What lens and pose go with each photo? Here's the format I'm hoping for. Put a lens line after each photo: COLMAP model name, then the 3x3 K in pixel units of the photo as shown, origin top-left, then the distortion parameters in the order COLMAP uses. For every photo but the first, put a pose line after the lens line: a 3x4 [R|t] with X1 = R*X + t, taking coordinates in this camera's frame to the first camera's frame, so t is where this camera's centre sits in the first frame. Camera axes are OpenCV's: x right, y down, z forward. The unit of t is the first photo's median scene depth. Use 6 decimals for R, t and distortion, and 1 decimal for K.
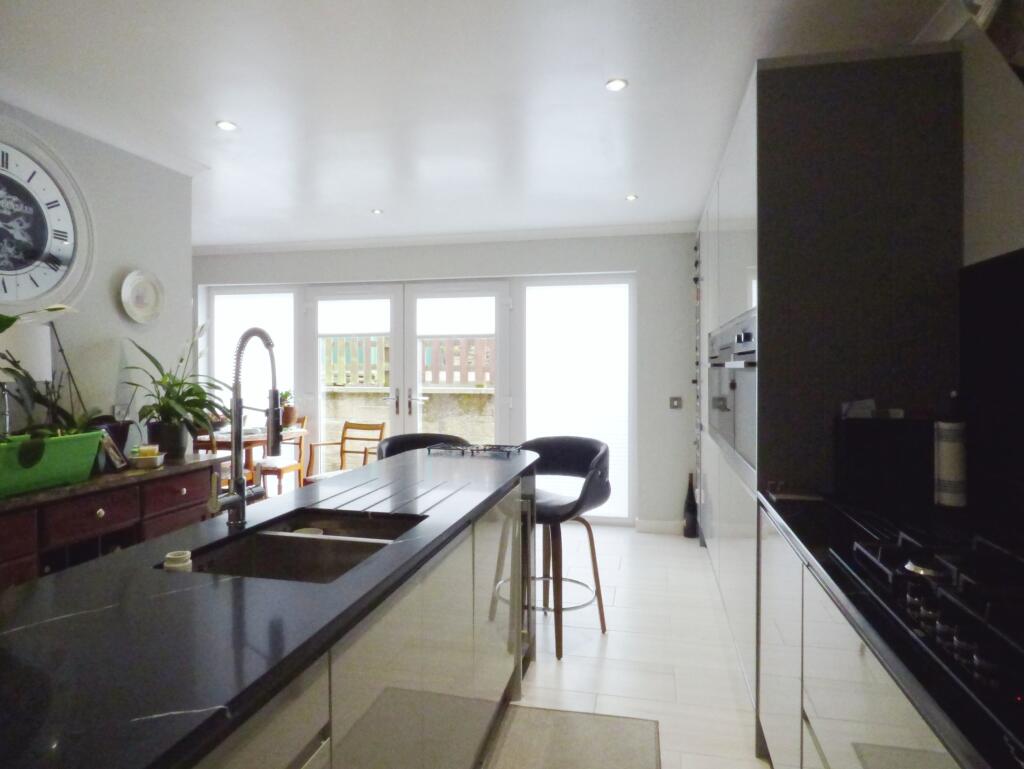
lens RADIAL K [[616.7, 0, 512.0], [0, 616.7, 384.5], [0, 0, 1]] dist [0.000019, 0.000676]
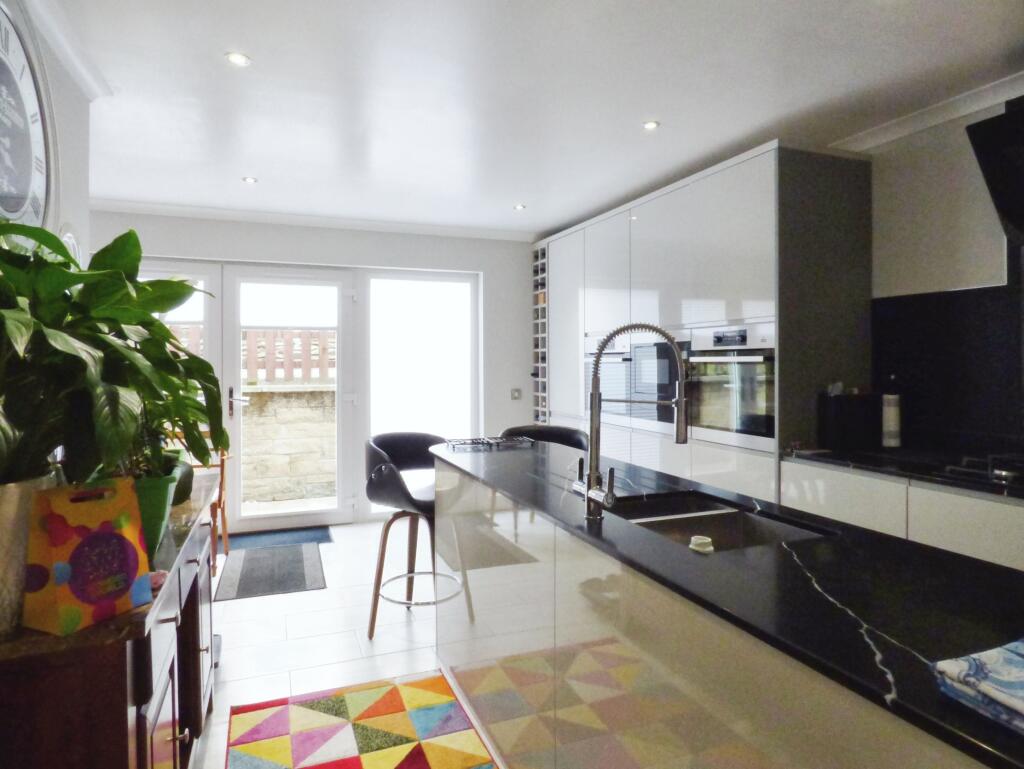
lens RADIAL K [[619.8, 0, 512.0], [0, 619.8, 384.5], [0, 0, 1]] dist [-0.031962, 0.001306]
pose [[0.825196, -0.021392, 0.564442, -0.360560], [0.017651, 0.999771, 0.012085, -0.000961], [-0.564571, -0.000009, 0.825384, 0.083165]]
